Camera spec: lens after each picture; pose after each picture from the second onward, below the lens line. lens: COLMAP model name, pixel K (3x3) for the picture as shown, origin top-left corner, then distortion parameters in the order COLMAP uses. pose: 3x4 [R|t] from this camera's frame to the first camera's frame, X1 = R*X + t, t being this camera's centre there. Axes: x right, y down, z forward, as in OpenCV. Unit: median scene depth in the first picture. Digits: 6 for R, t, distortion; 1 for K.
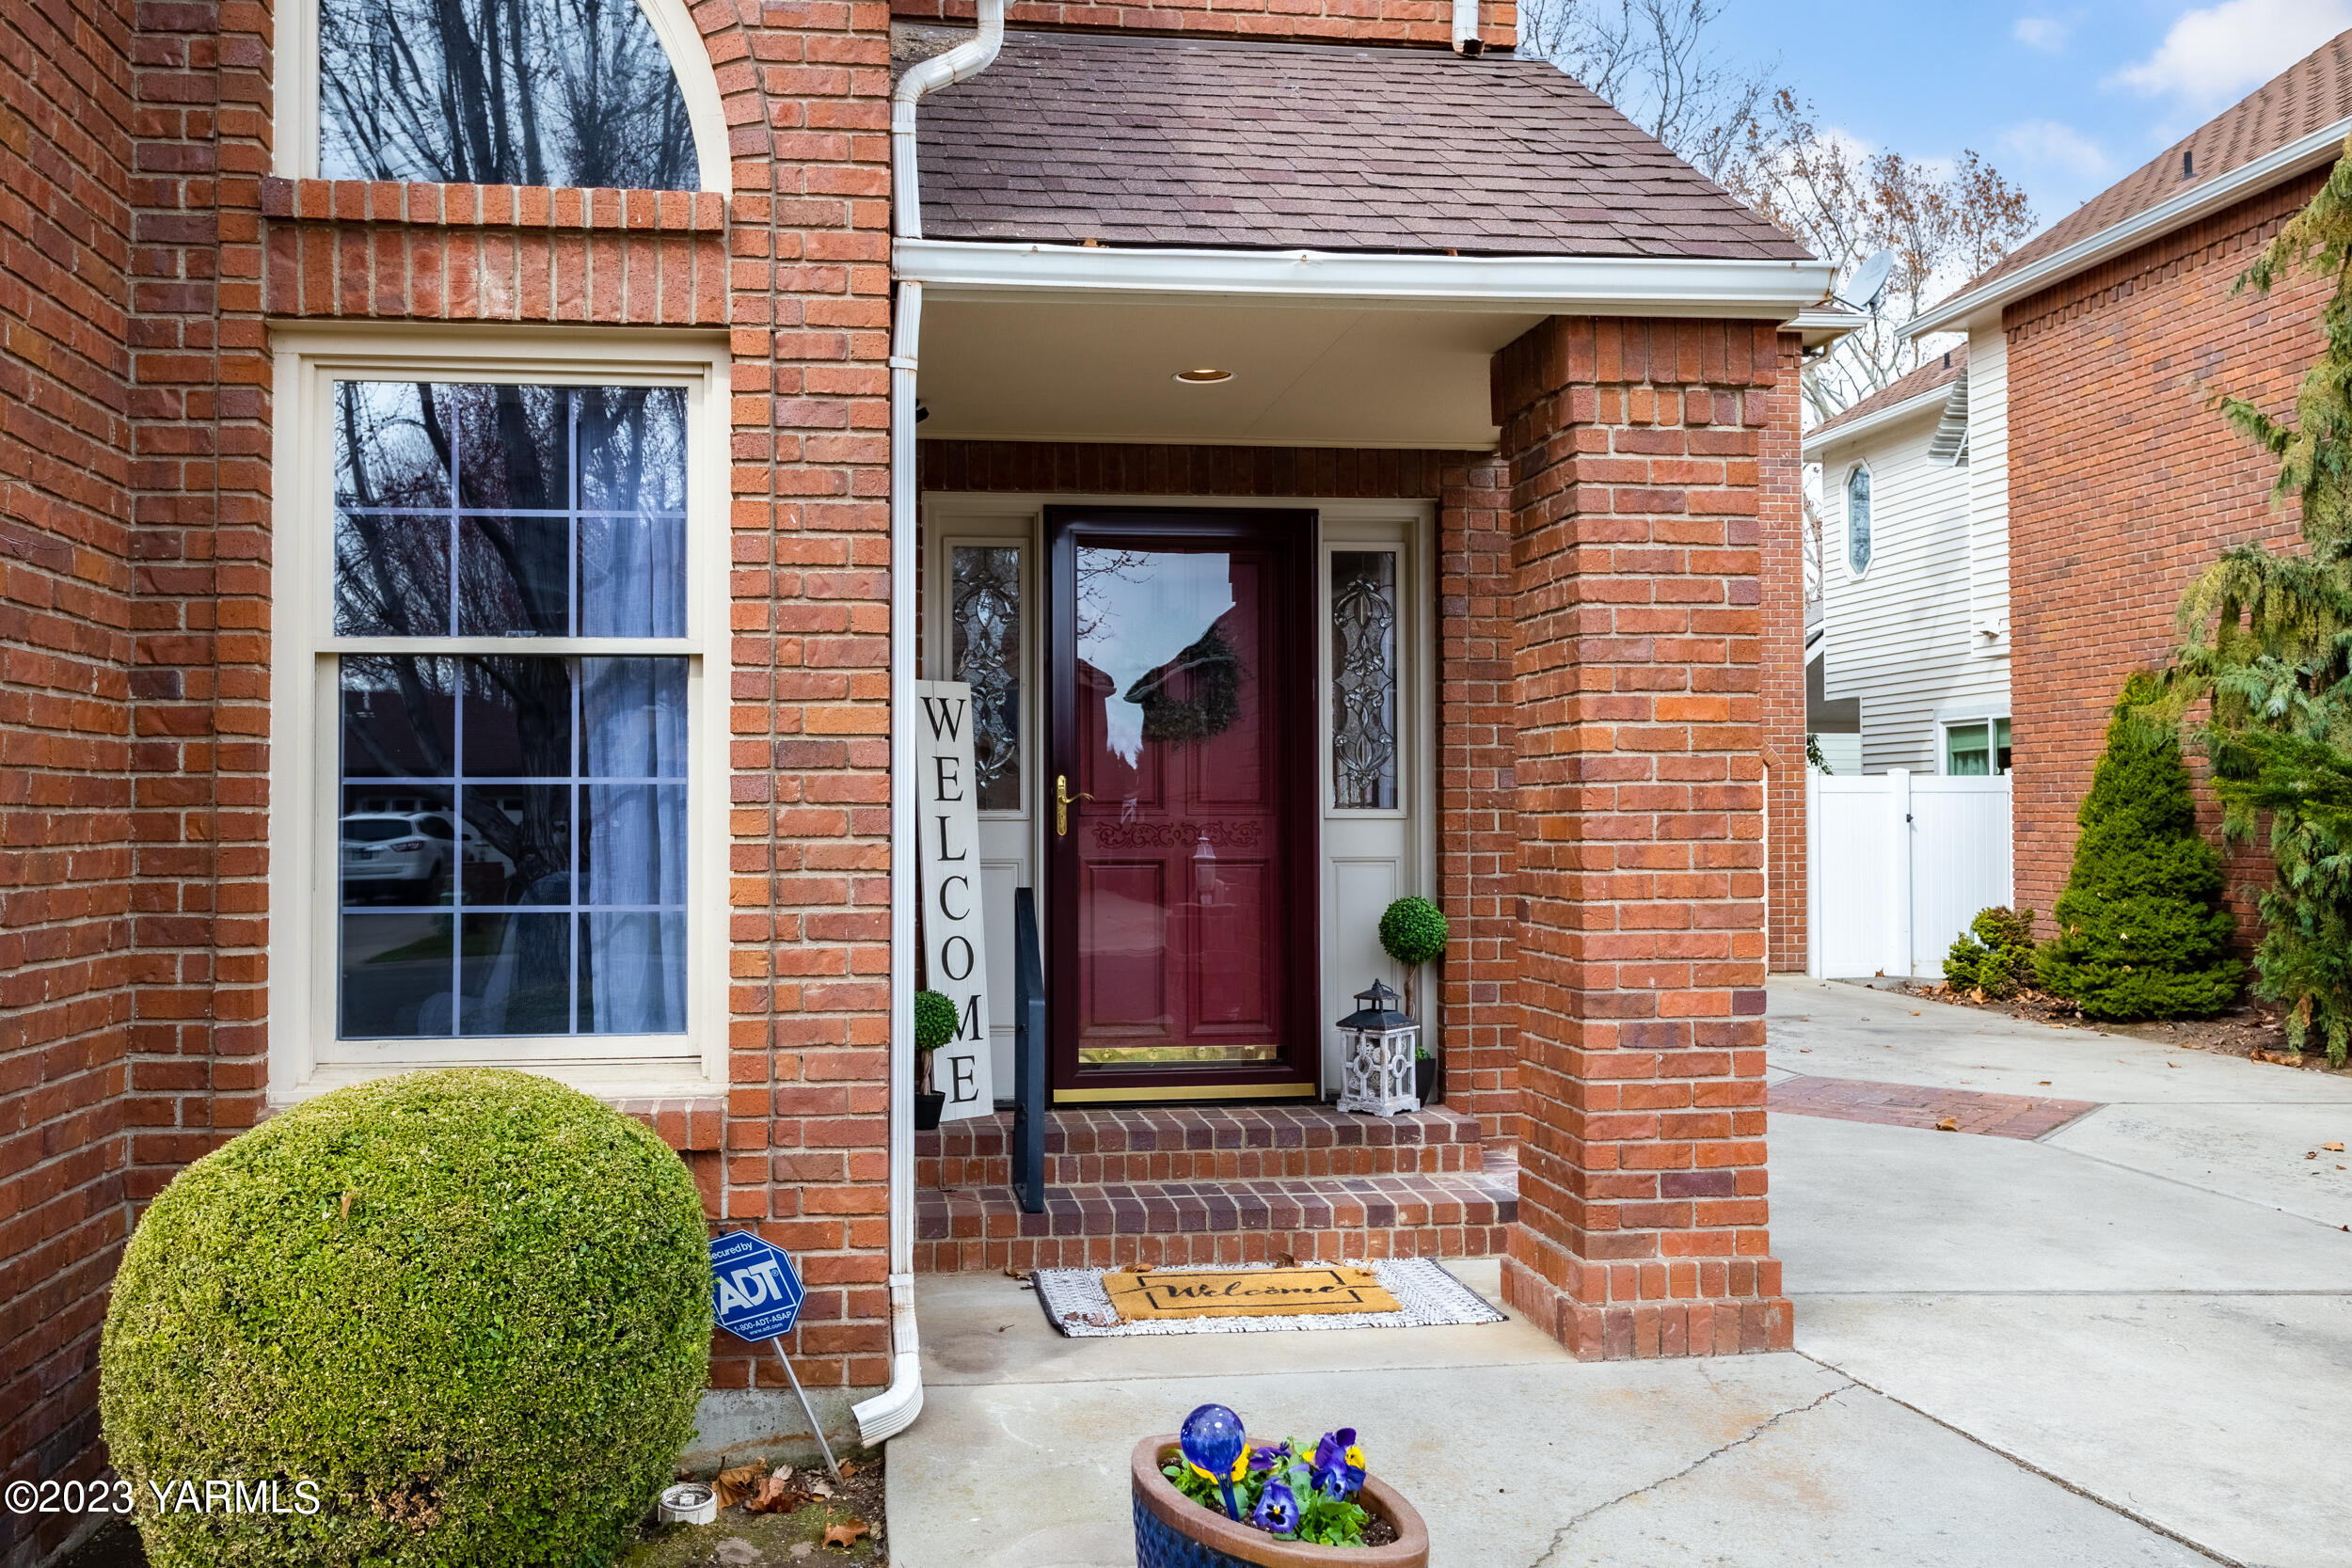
lens RADIAL K [[1872.0, 0, 1069.7], [0, 1872.0, 794.2], [0, 0, 1]] dist [0.002072, 0.002099]
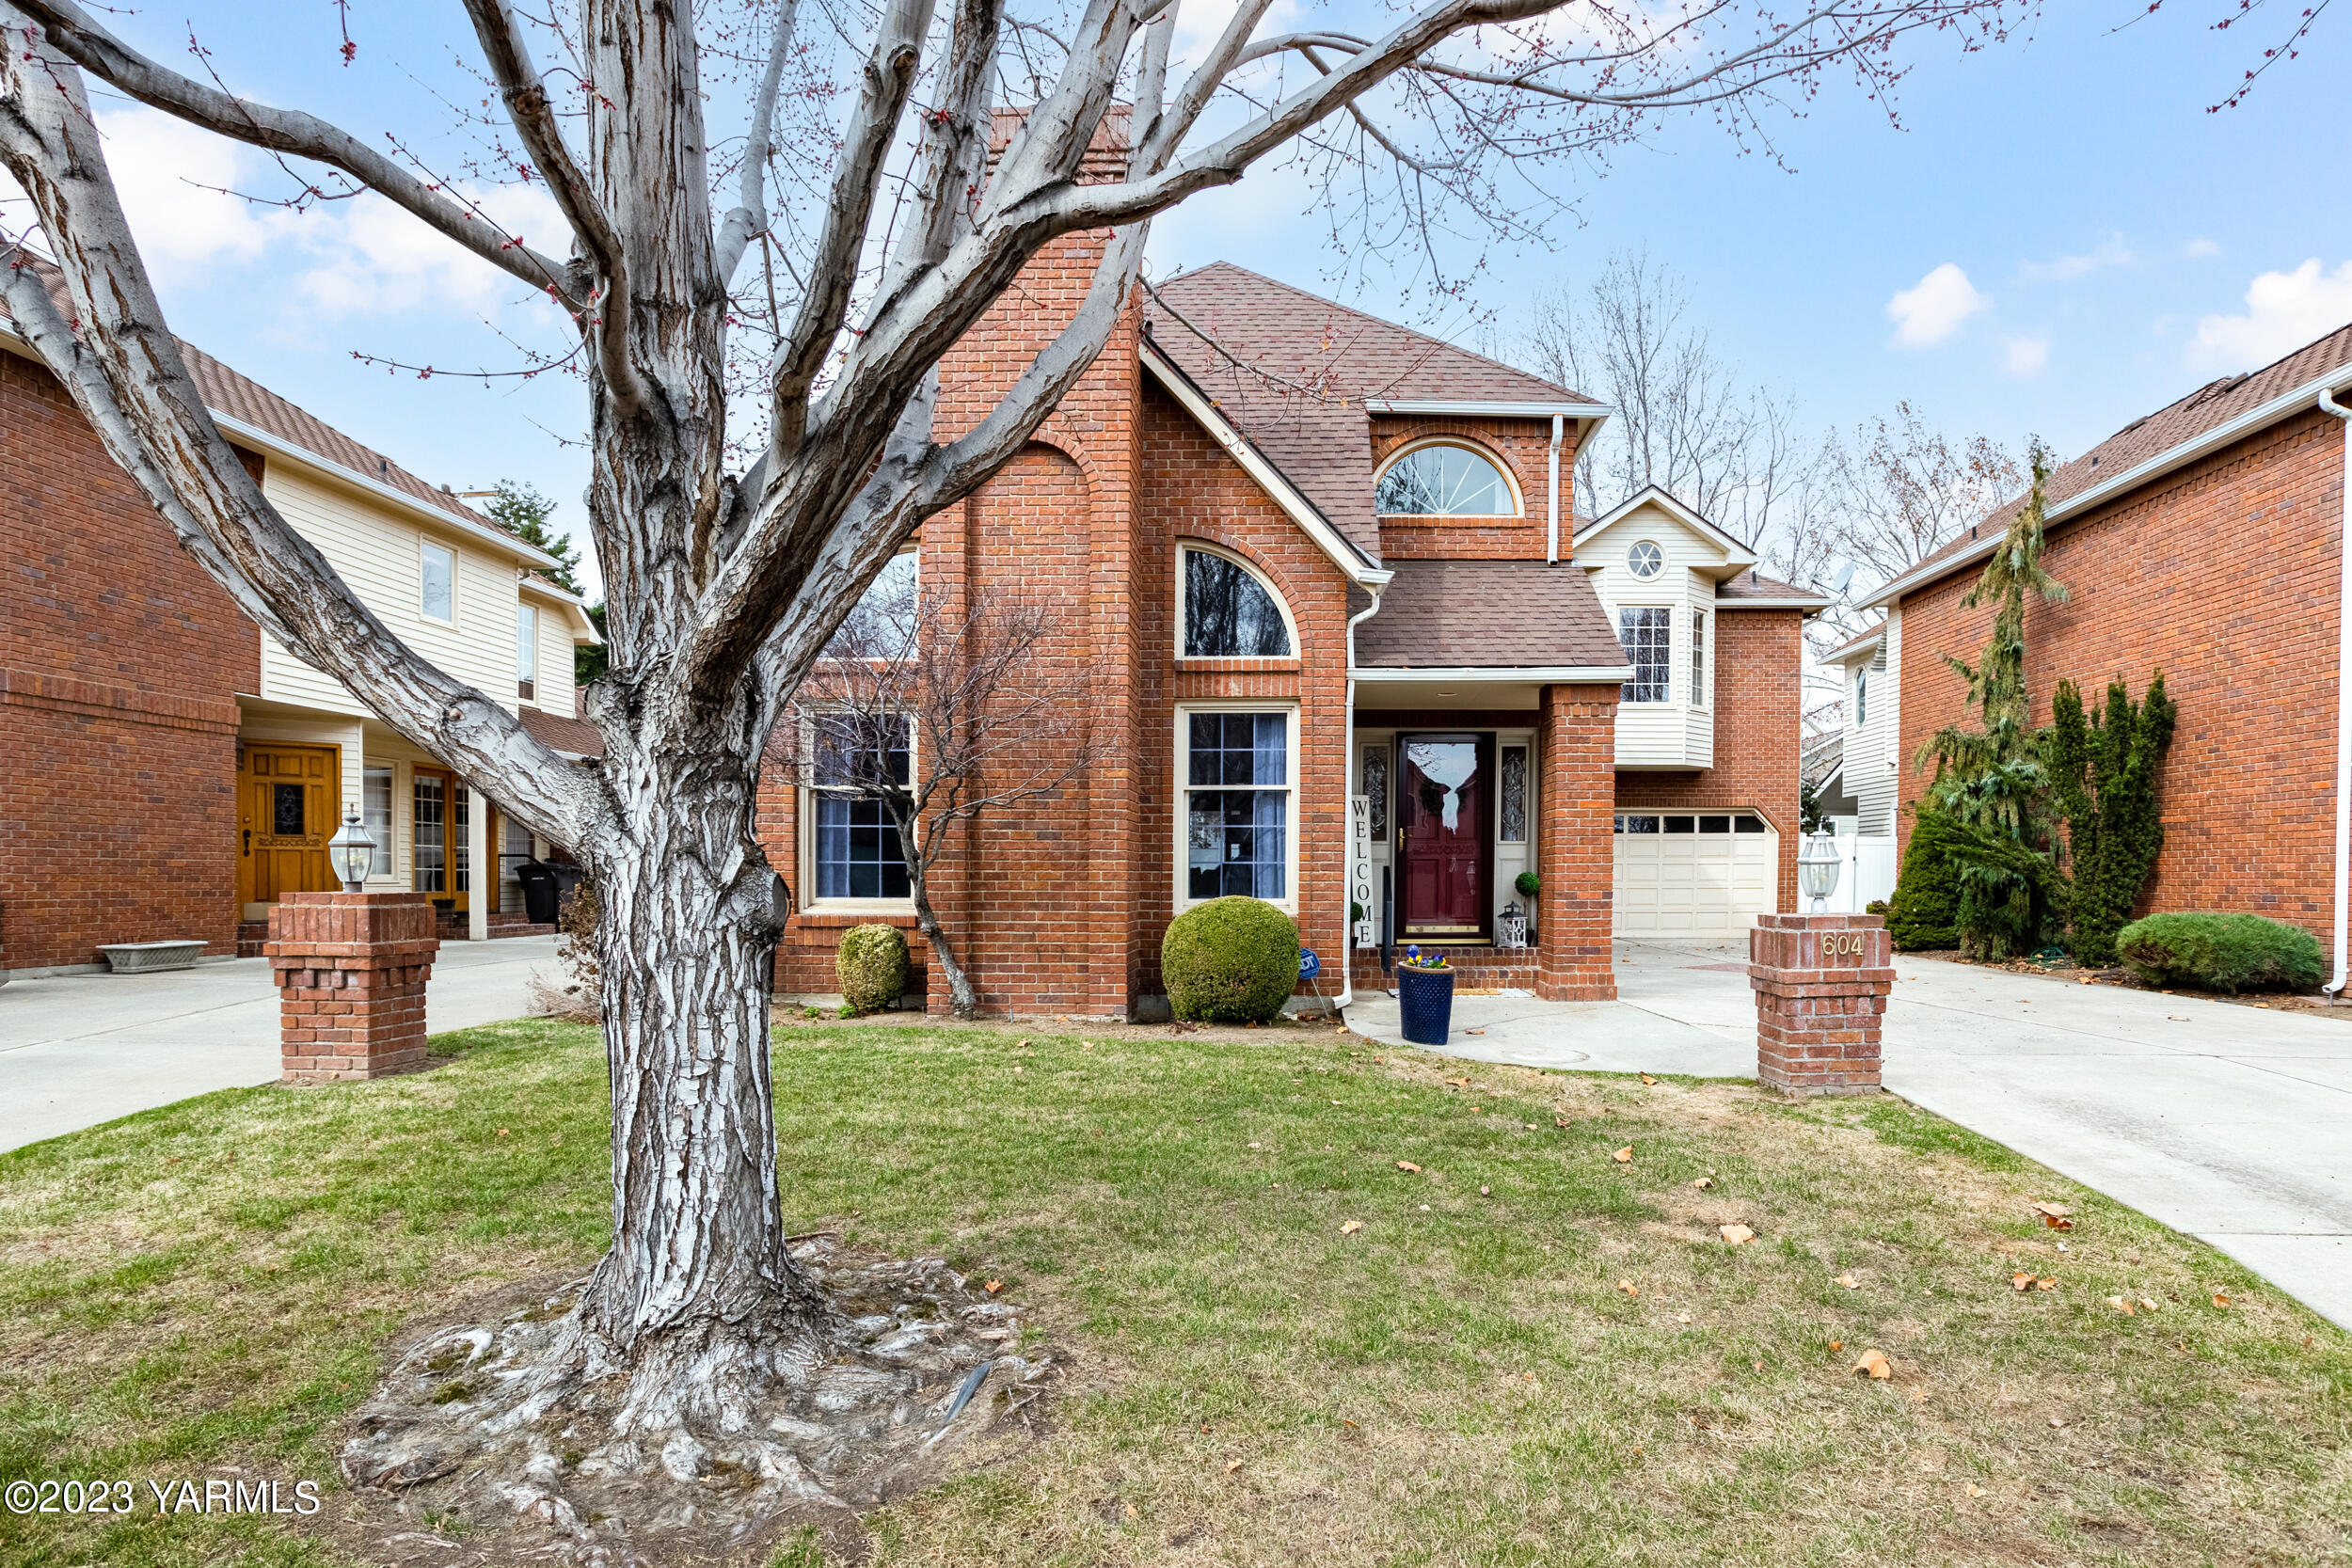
lens RADIAL K [[1195.5, 0, 1268.9], [0, 1195.5, 923.6], [0, 0, 1]] dist [-0.012074, 0.000392]
pose [[0.990066, 0.011416, -0.140140, 0.079900], [-0.003506, 0.998393, 0.056561, 0.049300], [0.140560, -0.055508, 0.988515, -1.236714]]
